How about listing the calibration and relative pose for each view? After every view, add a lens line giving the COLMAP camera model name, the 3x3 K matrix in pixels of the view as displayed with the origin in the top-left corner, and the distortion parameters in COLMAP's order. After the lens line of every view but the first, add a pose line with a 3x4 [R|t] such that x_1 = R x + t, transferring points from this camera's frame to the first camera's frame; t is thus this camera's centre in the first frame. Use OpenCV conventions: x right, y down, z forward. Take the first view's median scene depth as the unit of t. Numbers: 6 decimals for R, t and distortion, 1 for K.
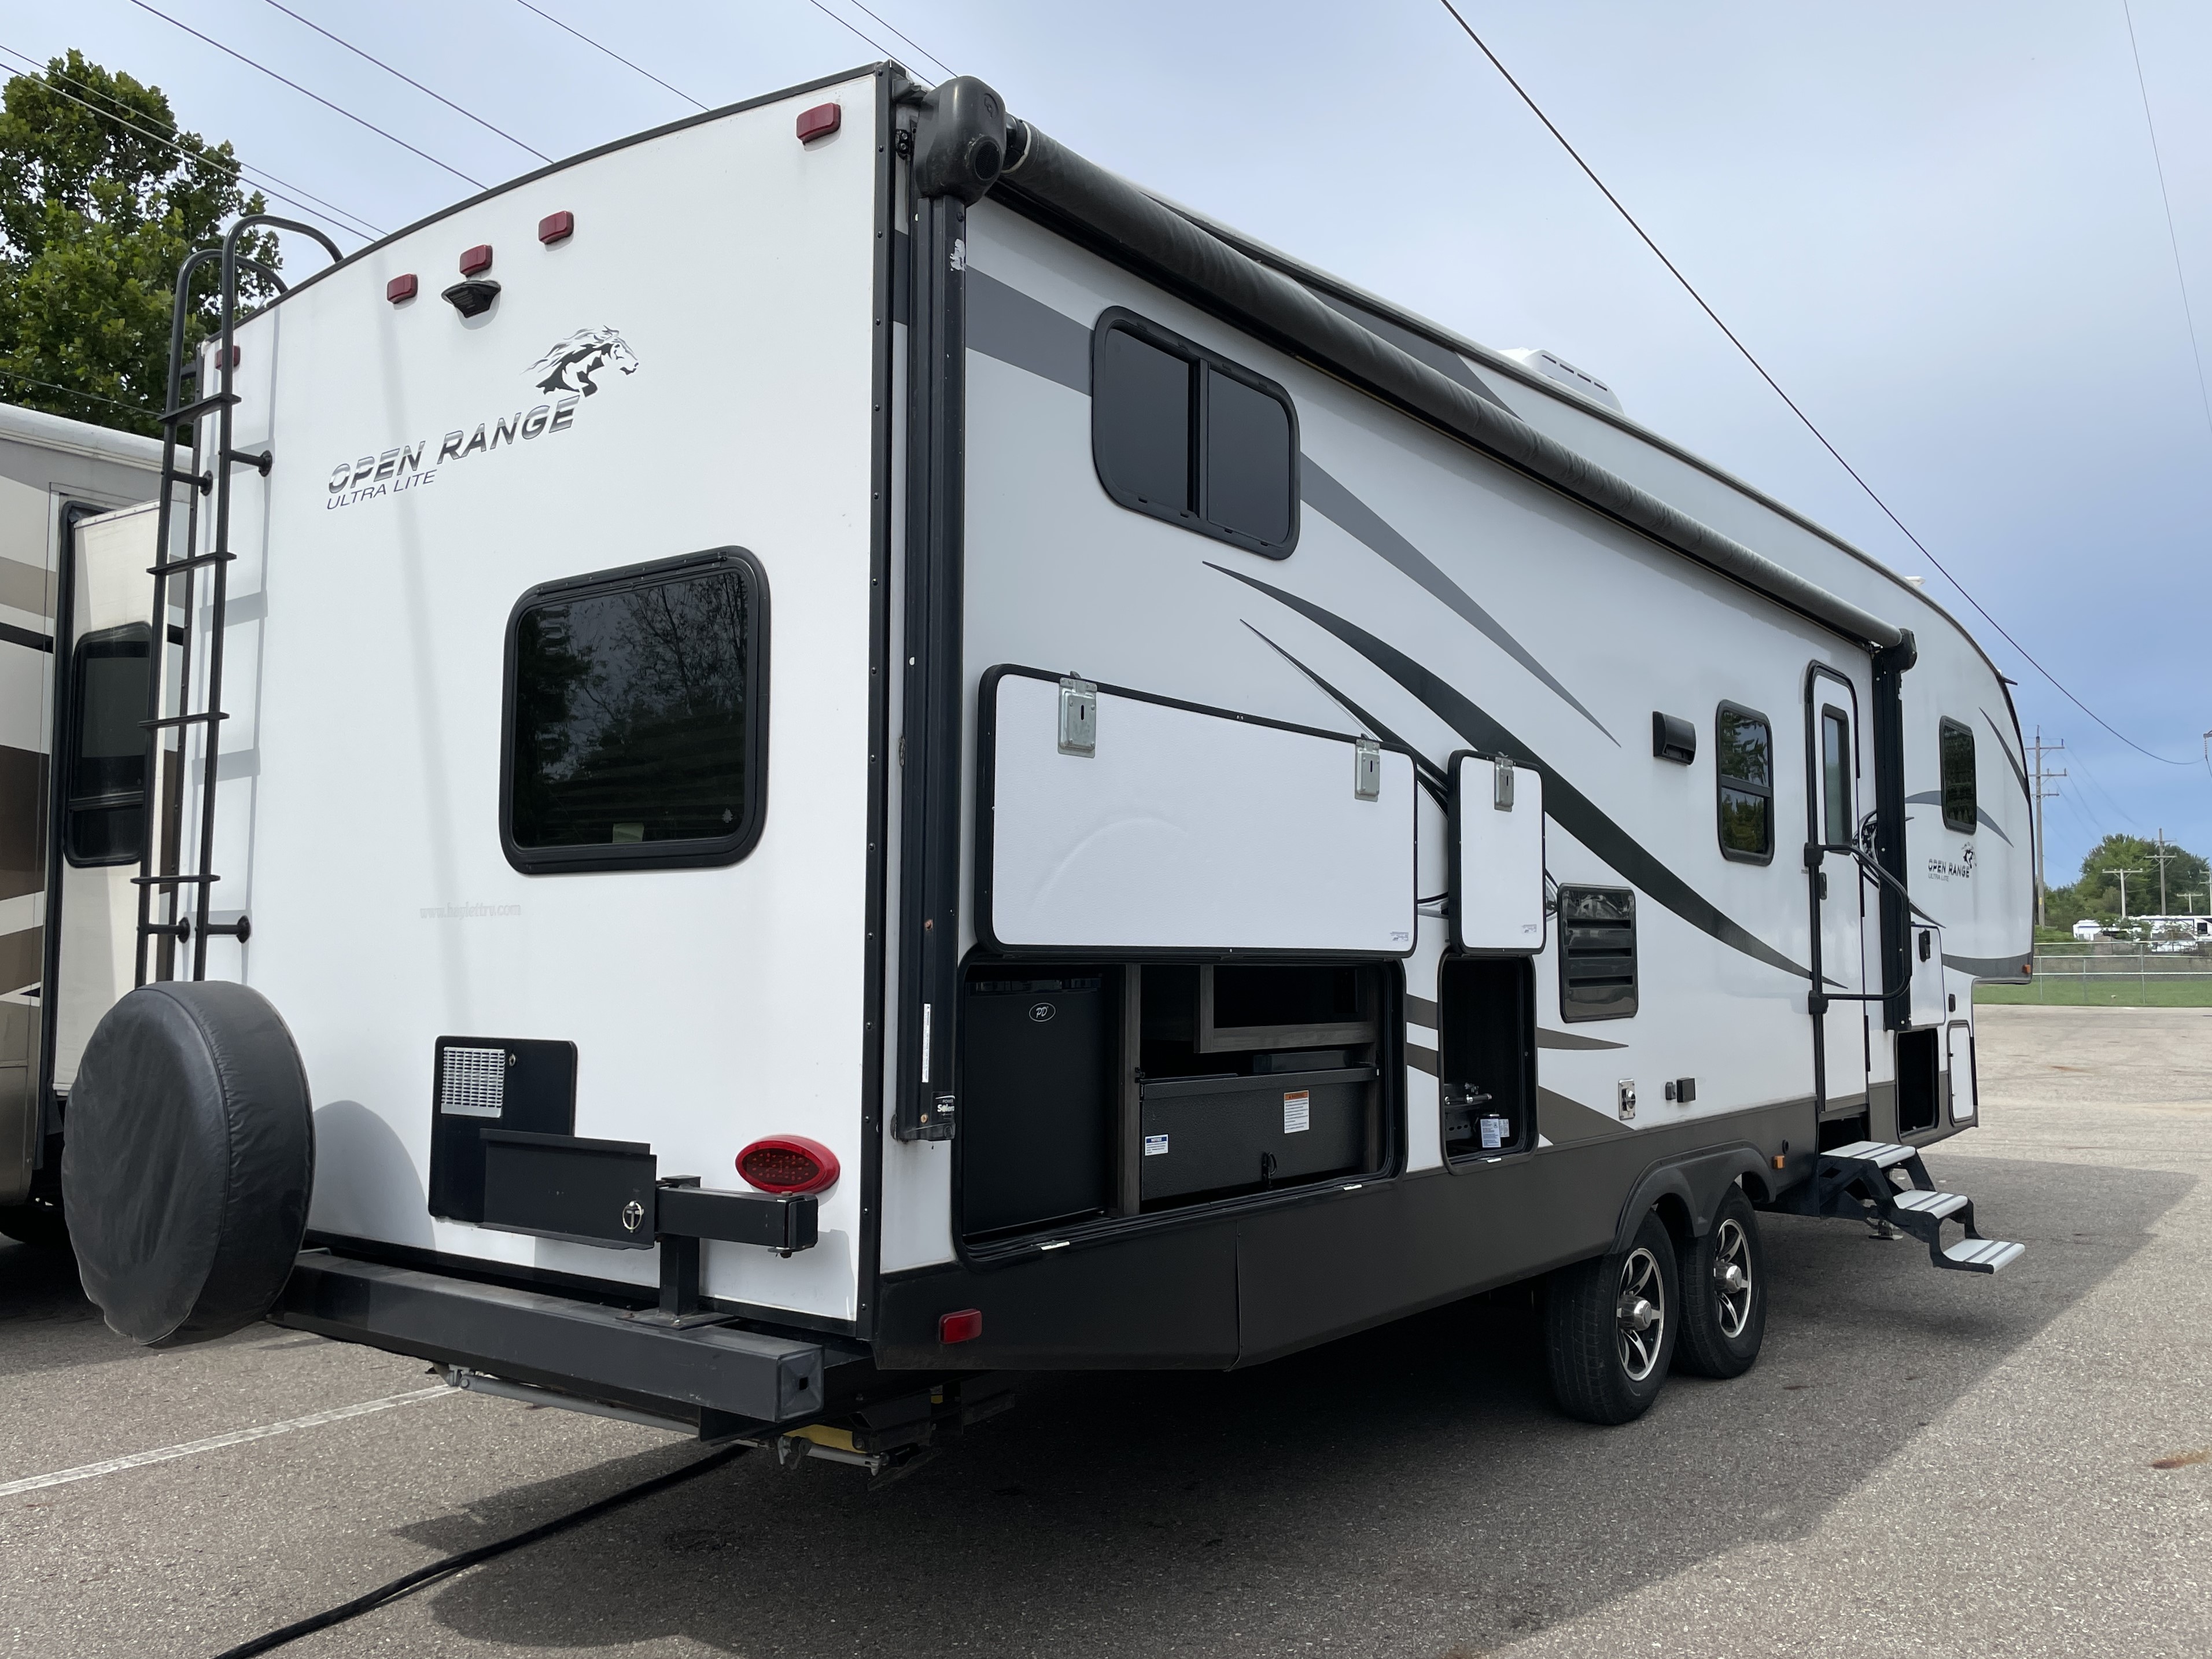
lens RADIAL K [[1779.5, 0, 1106.0], [0, 1779.5, 829.5], [0, 0, 1]] dist [0.032172, -0.007549]
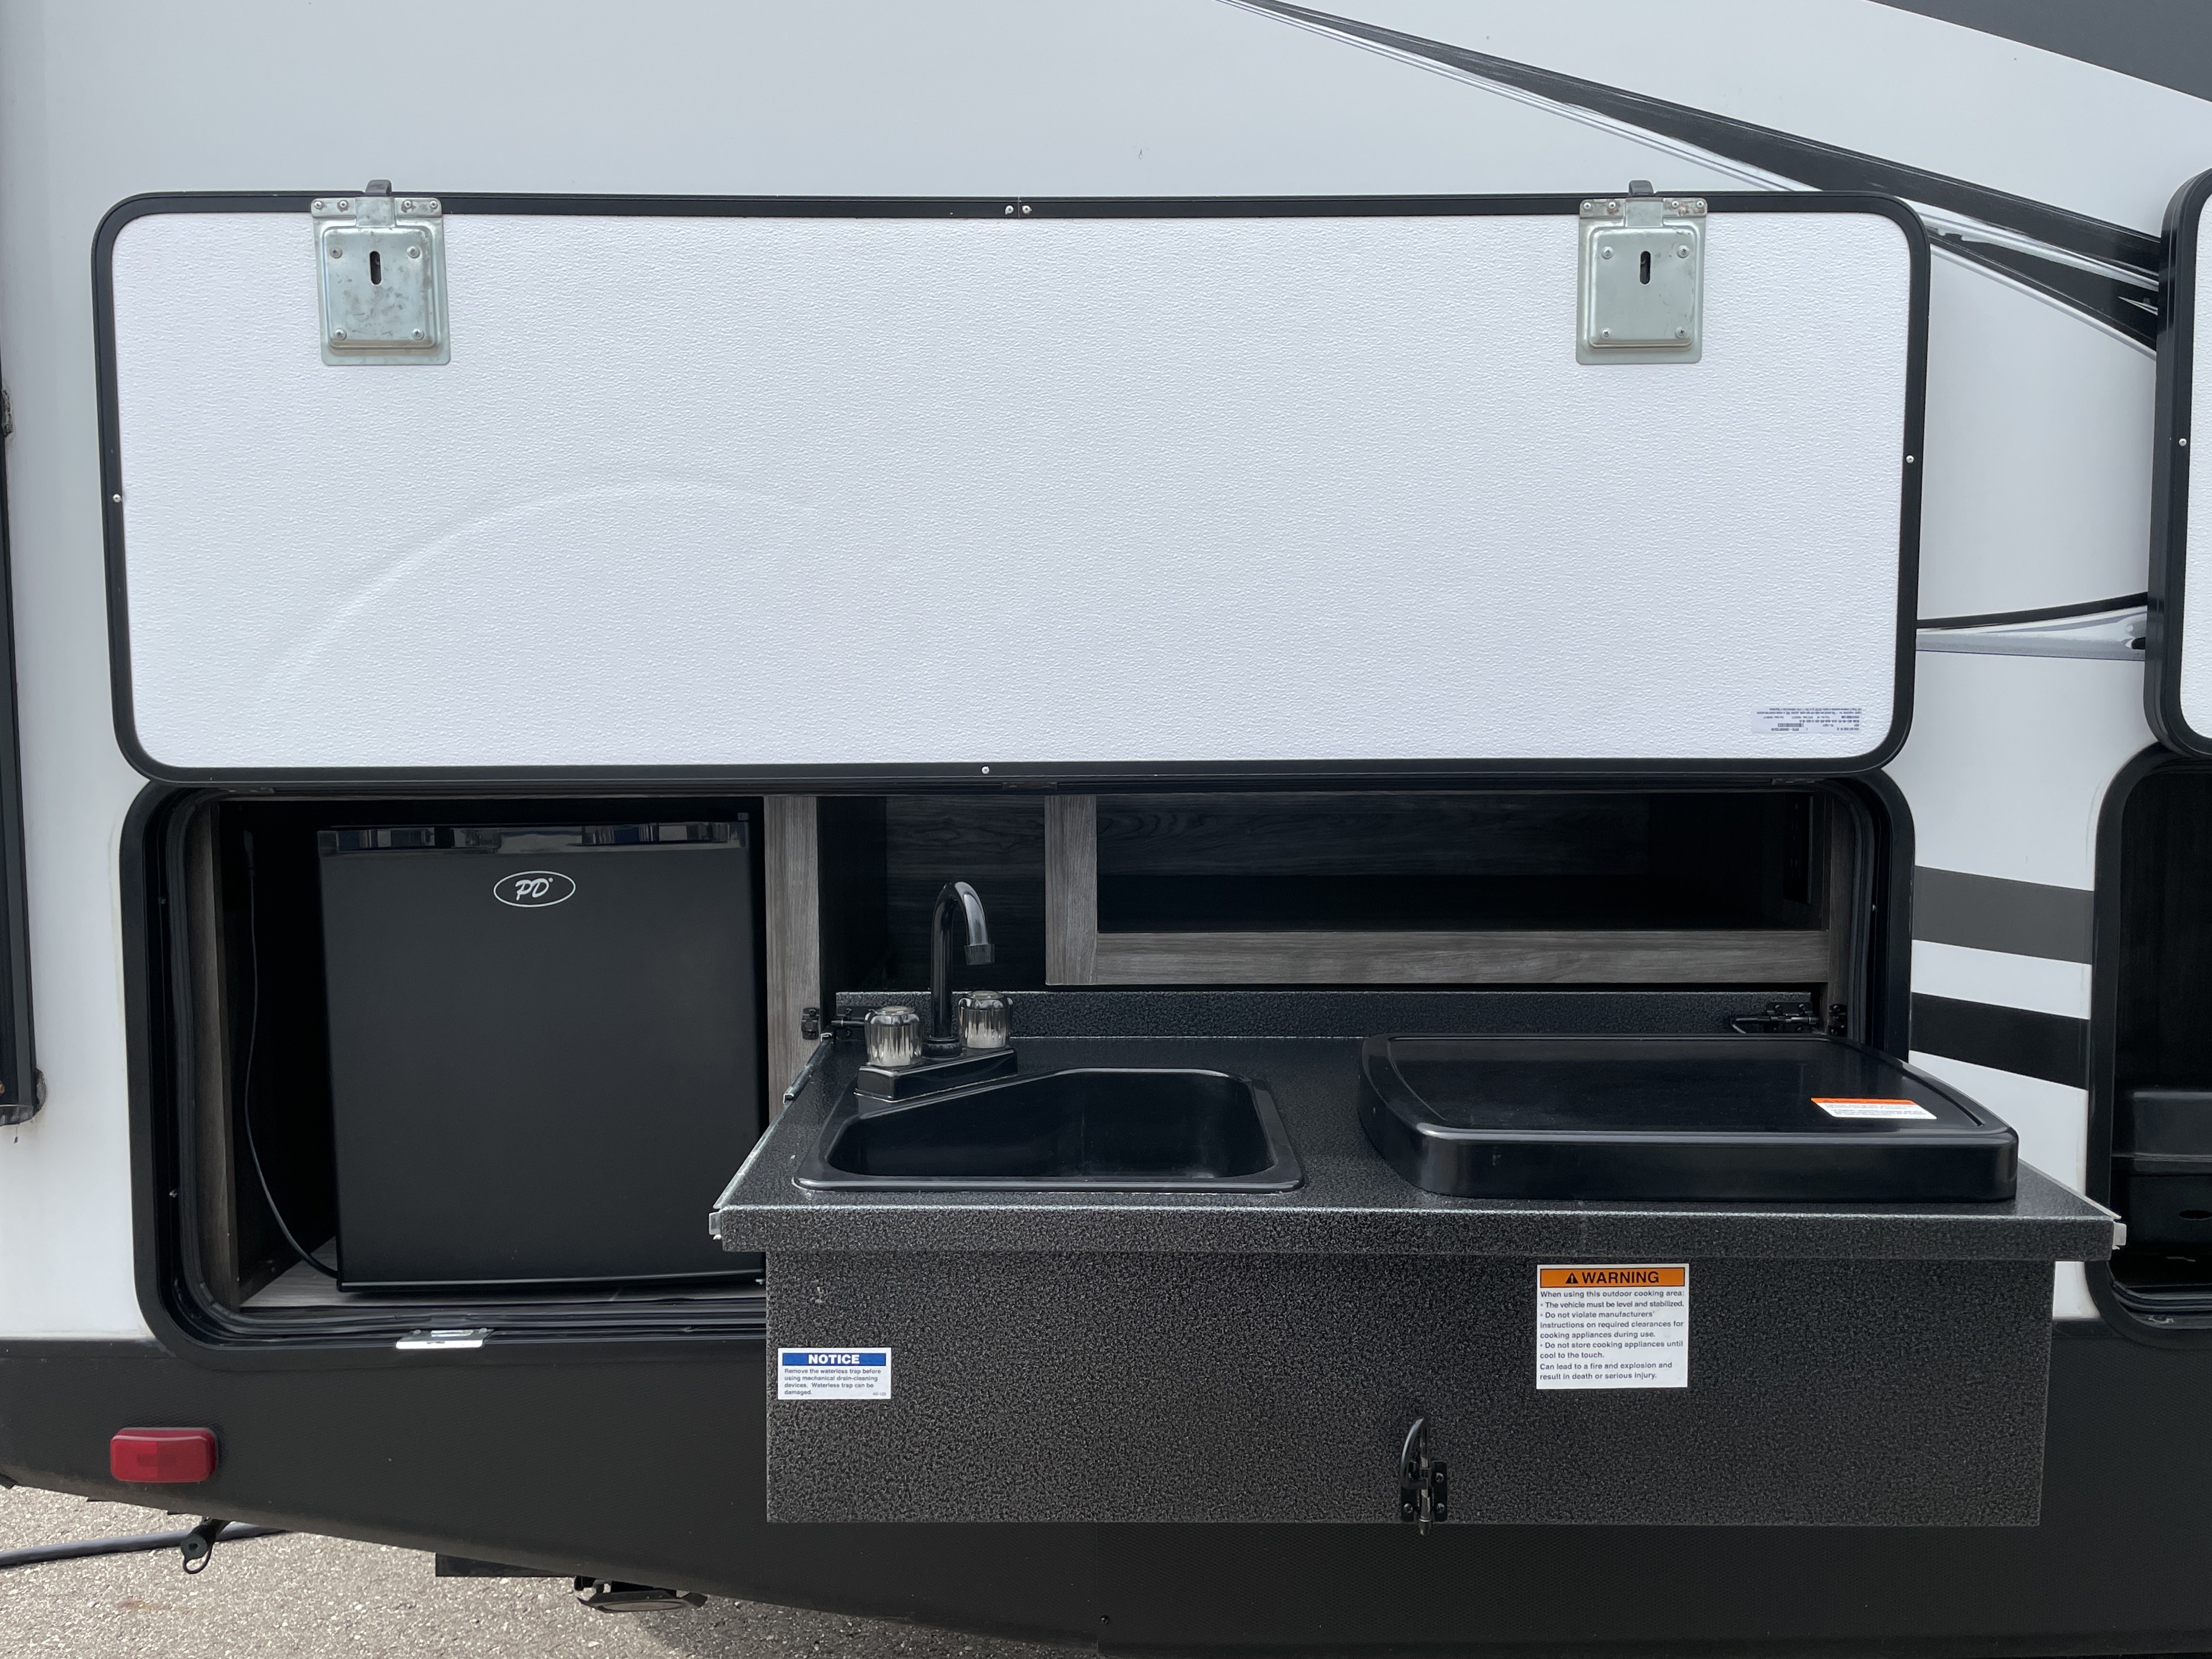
lens RADIAL K [[1775.5, 0, 1106.0], [0, 1775.5, 829.5], [0, 0, 1]] dist [0.082307, -0.122893]
pose [[0.615948, 0.056224, -0.785778, 0.412895], [0.066348, 0.990204, 0.122860, 0.029700], [0.784988, -0.127810, 0.606184, 0.723599]]
